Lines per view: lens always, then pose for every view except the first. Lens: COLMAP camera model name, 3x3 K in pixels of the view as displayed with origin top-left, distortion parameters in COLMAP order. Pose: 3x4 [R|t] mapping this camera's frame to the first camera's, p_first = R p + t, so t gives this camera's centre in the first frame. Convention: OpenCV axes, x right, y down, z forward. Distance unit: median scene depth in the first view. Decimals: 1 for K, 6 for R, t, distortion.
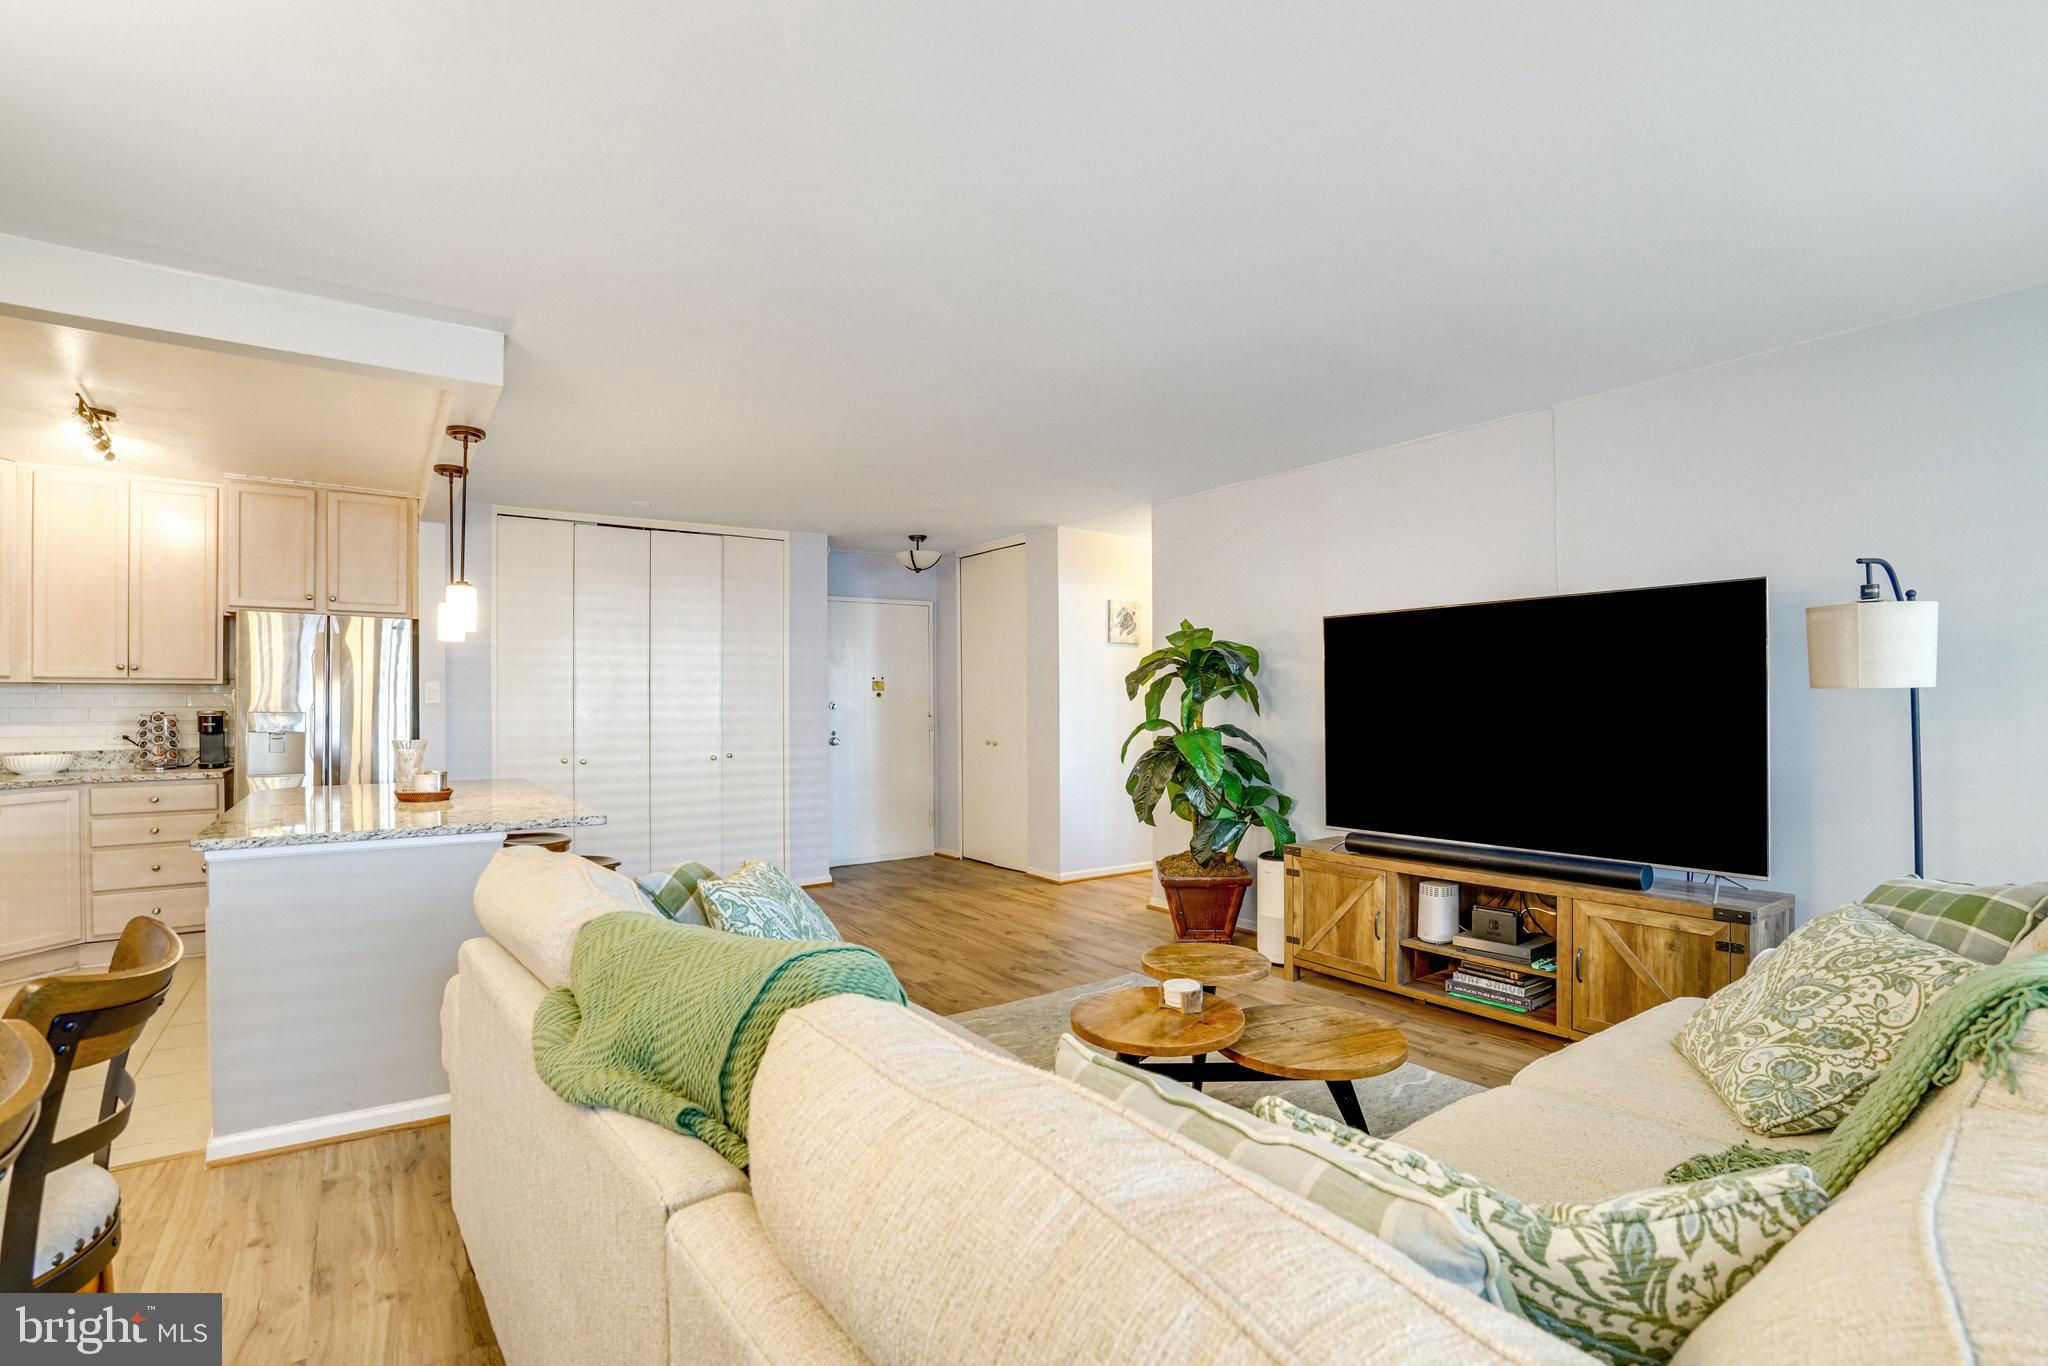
lens RADIAL K [[942.4, 0, 1005.3], [0, 942.4, 689.2], [0, 0, 1]] dist [-0.066756, 0.023787]
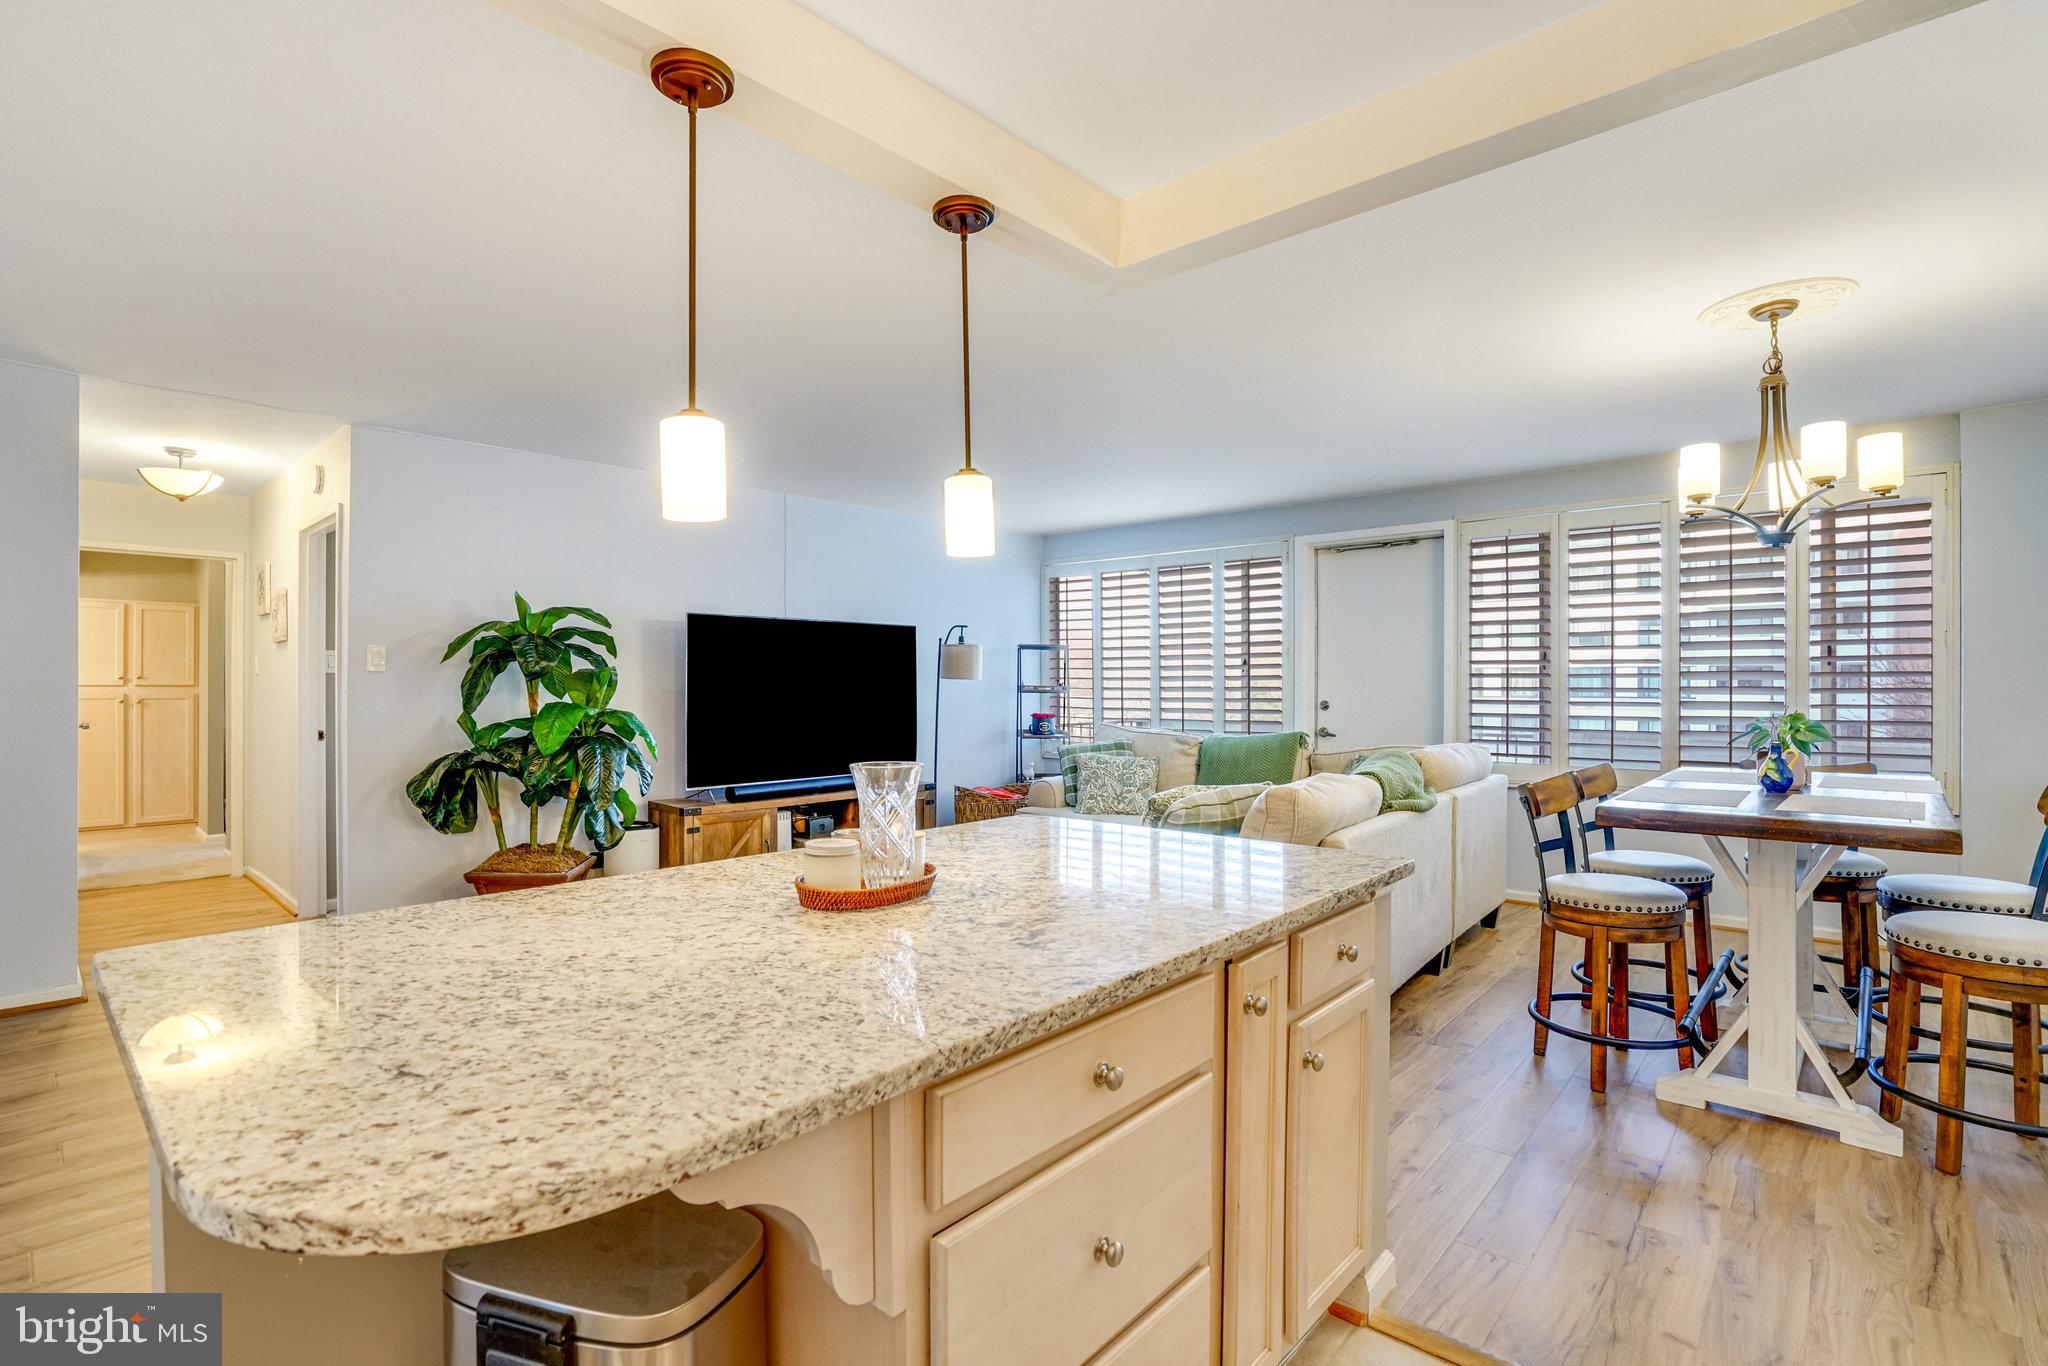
lens RADIAL K [[942.4, 0, 1005.3], [0, 942.4, 689.2], [0, 0, 1]] dist [-0.066756, 0.023787]
pose [[-0.226310, -0.001259, 0.974054, -0.843334], [-0.015613, 0.999875, -0.002335, 0.015183], [-0.973930, -0.015737, -0.226302, 0.816626]]
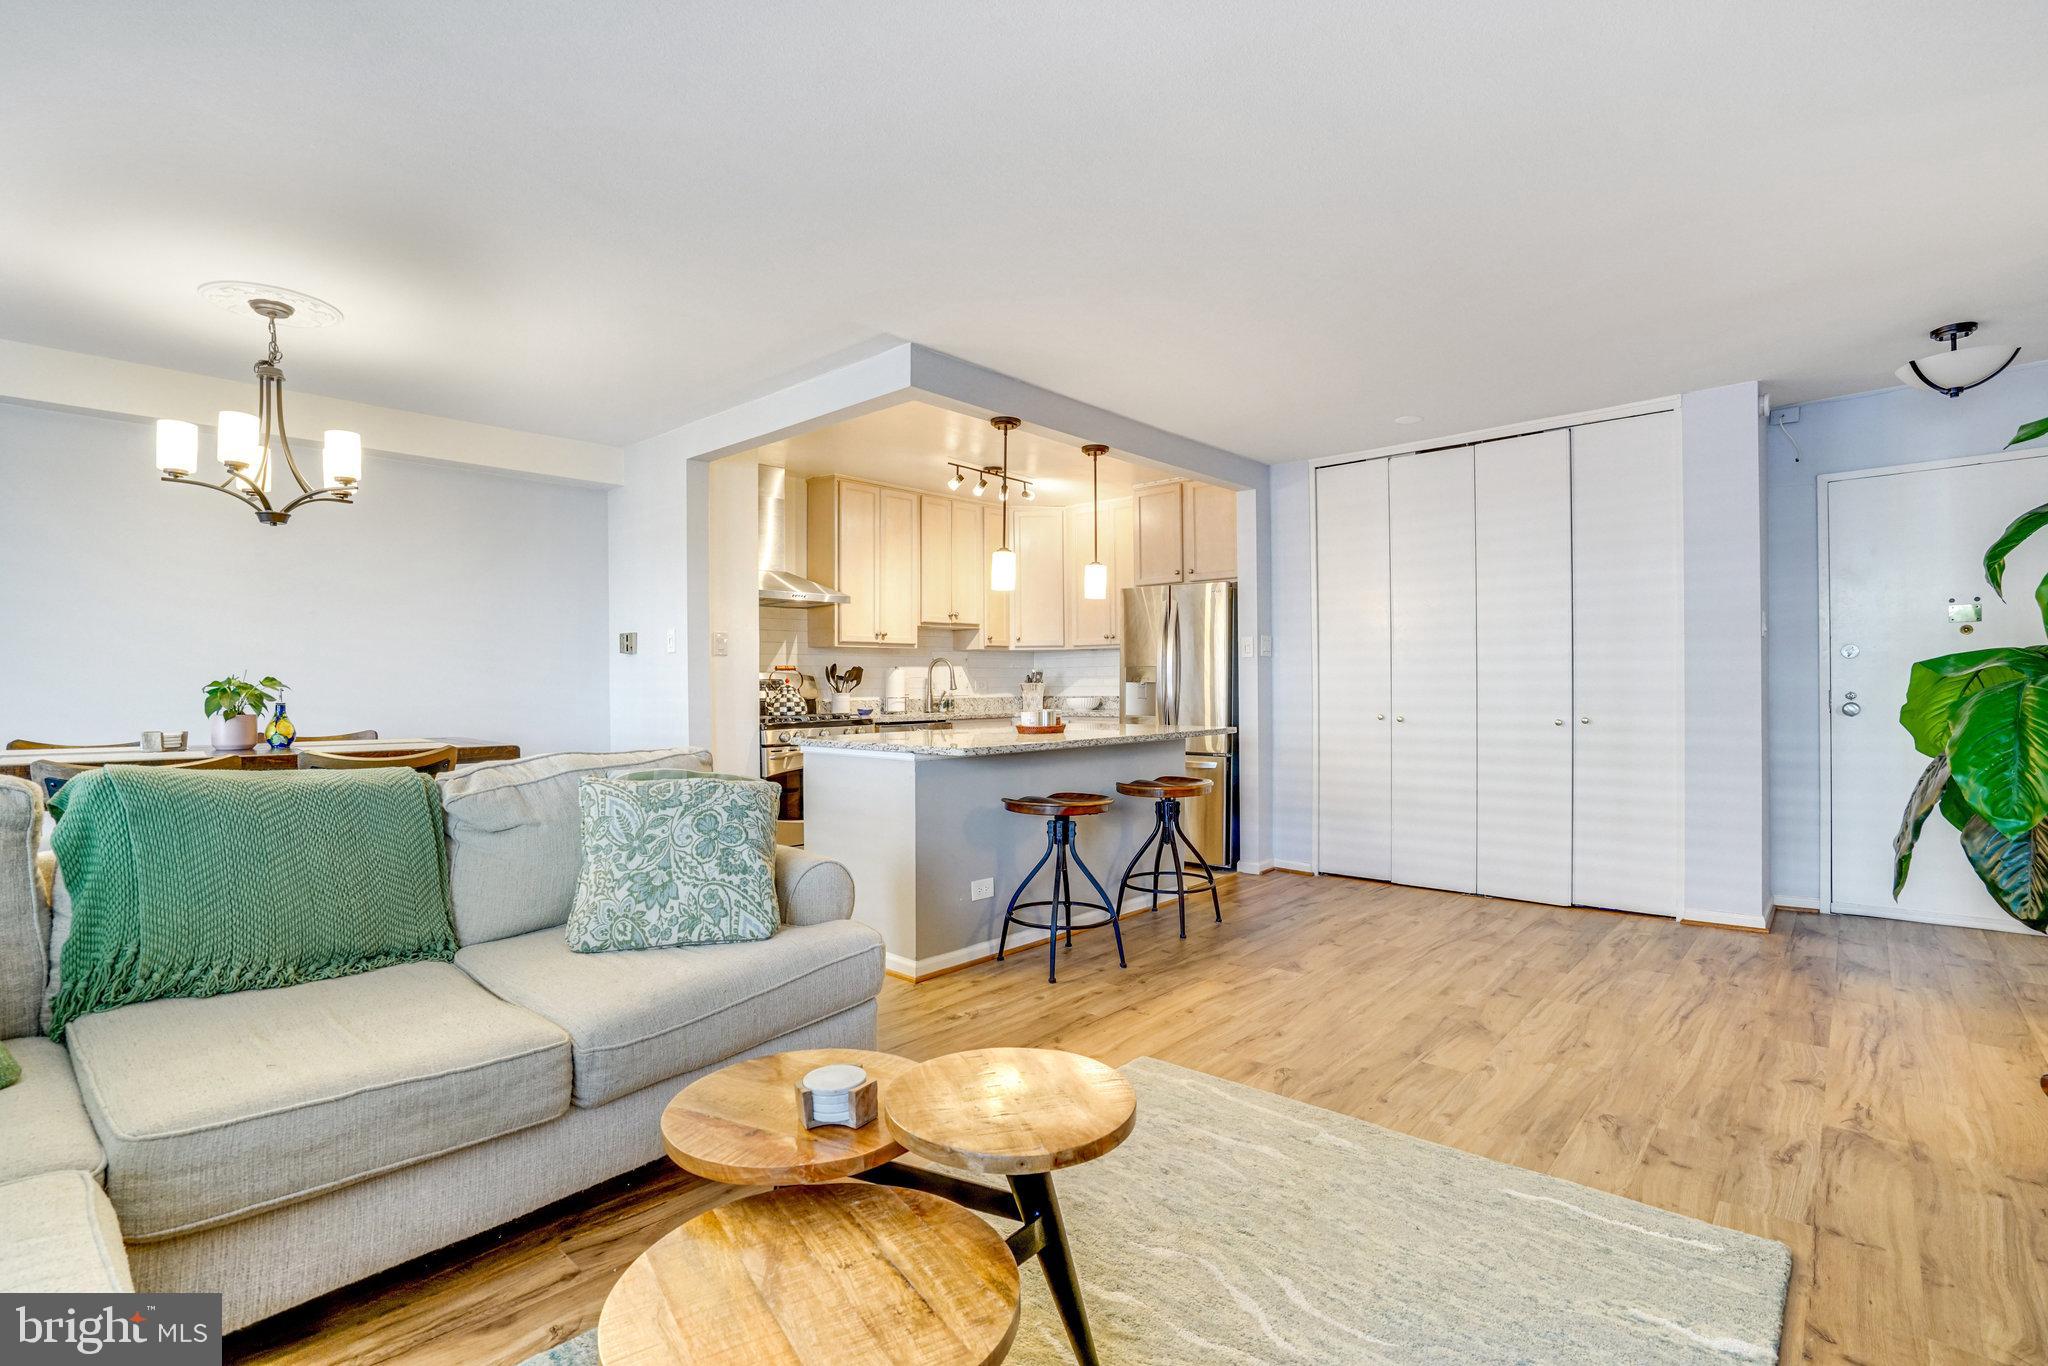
lens RADIAL K [[940.0, 0, 1024.0], [0, 940.0, 683.0], [0, 0, 1]] dist [-0.057738, 0.023445]
pose [[0.223281, 0.000997, -0.974754, 0.434292], [0.021713, 0.999746, 0.005996, 0.036762], [0.974512, -0.022503, 0.223203, 0.547167]]
